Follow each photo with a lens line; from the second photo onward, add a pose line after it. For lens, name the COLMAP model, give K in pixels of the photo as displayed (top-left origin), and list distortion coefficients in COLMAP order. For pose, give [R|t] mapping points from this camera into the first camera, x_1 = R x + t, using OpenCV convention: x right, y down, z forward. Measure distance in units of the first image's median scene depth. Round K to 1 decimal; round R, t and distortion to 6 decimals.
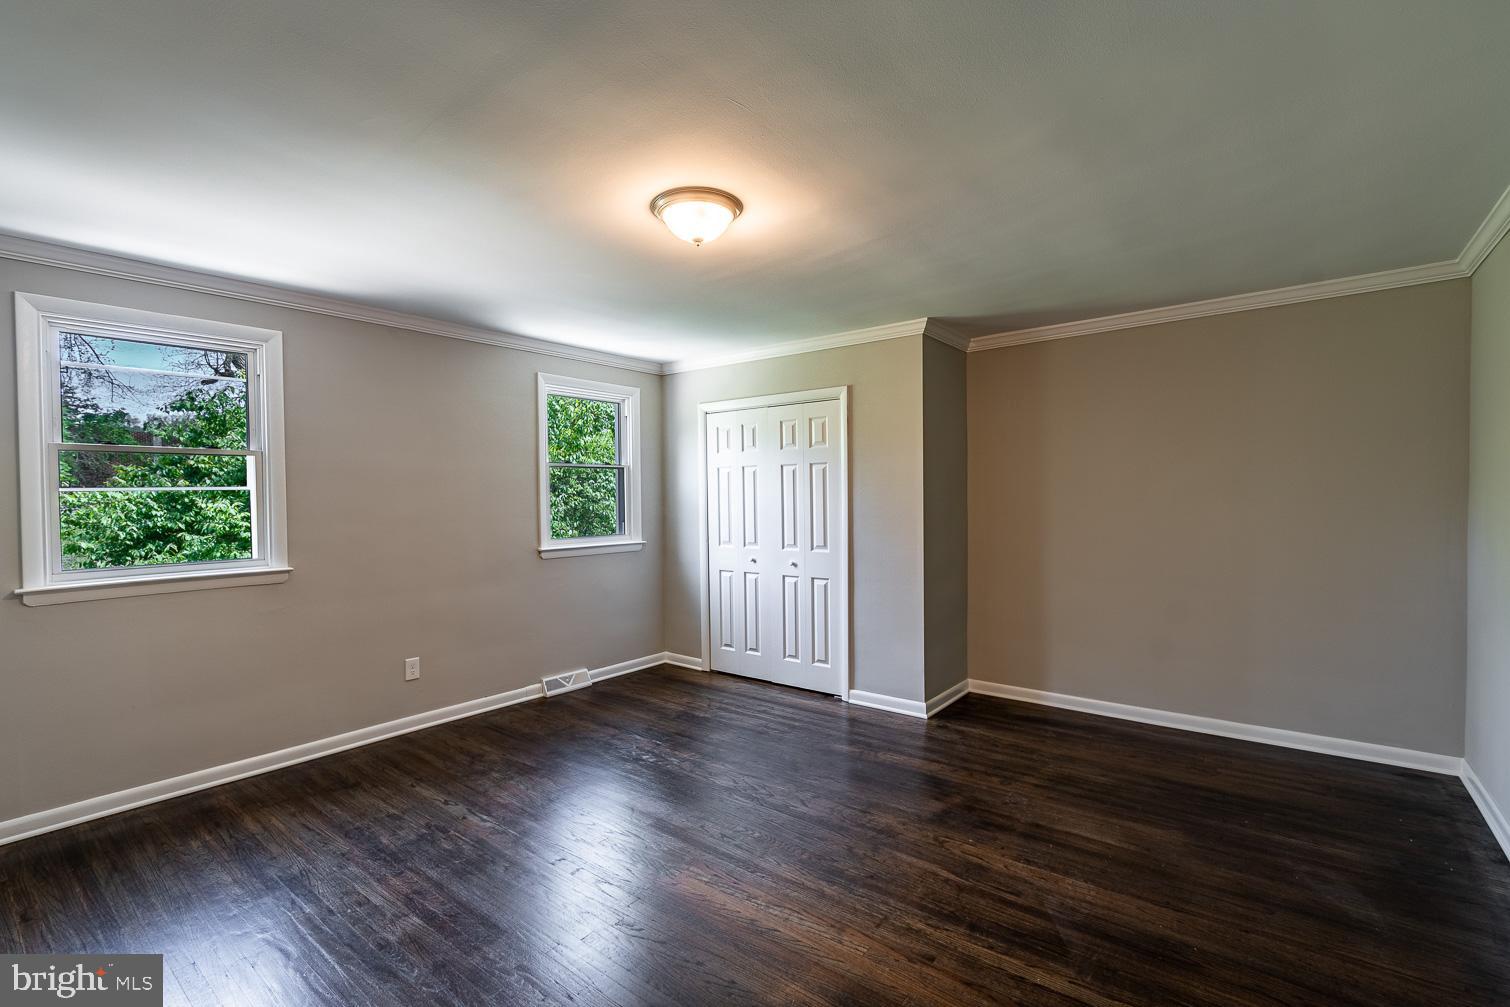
lens RADIAL K [[679.7, 0, 738.2], [0, 679.7, 499.0], [0, 0, 1]] dist [-0.003493, -0.000793]
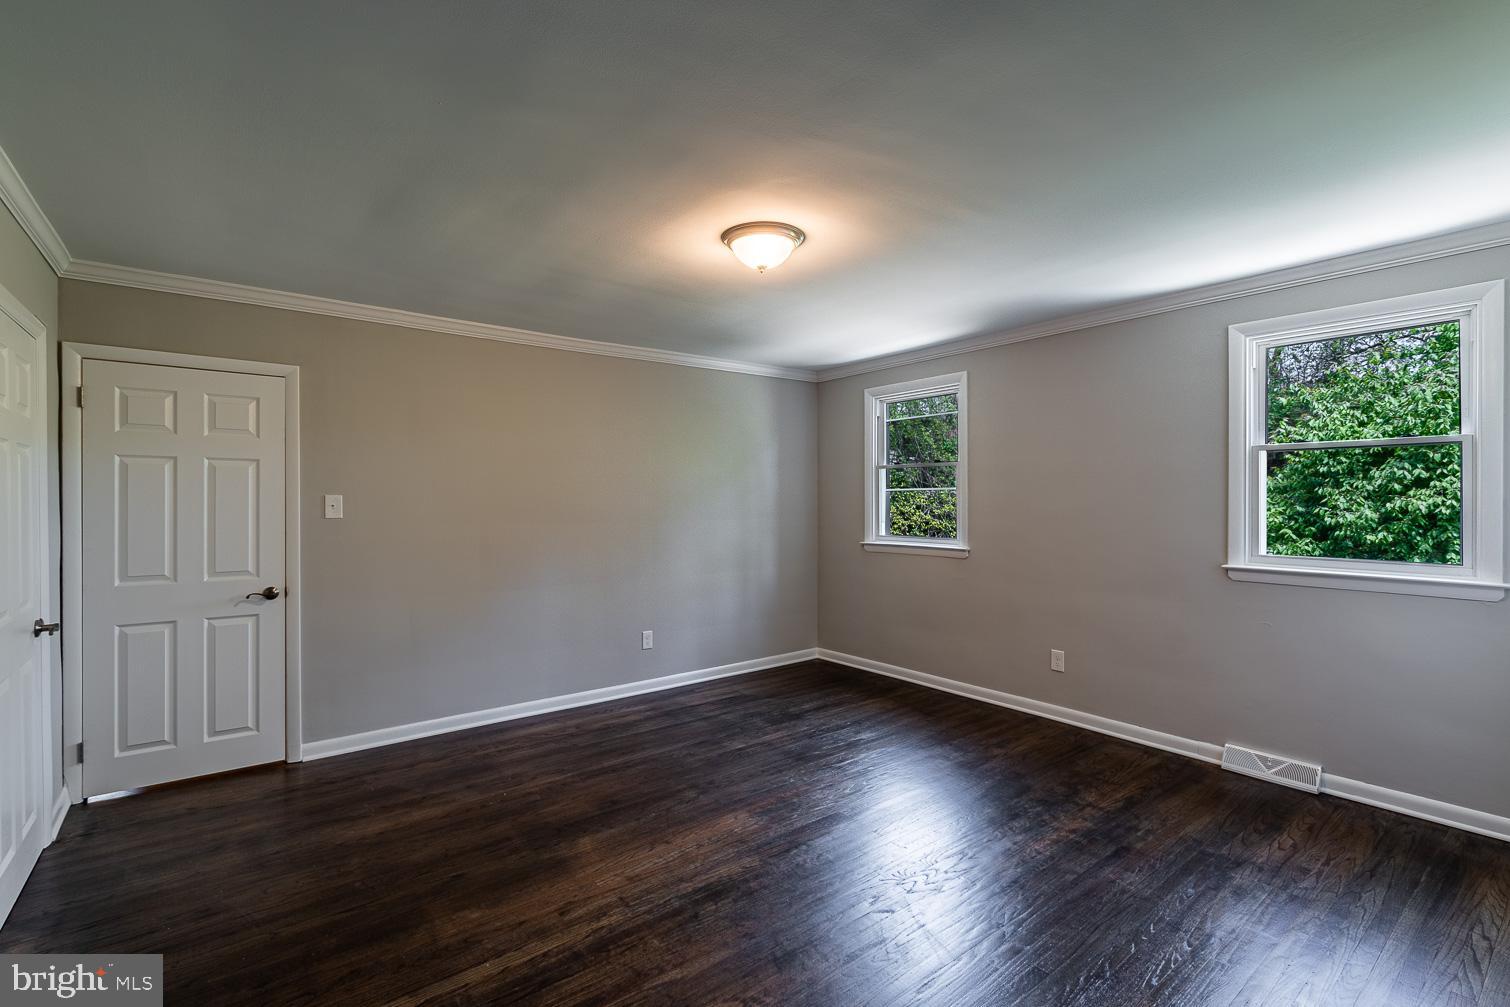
lens RADIAL K [[679.7, 0, 738.2], [0, 679.7, 499.0], [0, 0, 1]] dist [-0.003493, -0.000793]
pose [[-0.234077, 0.015953, -0.972087, 0.716296], [-0.000351, 0.999864, 0.016494, -0.016465], [0.972218, 0.004202, -0.234039, 0.851594]]
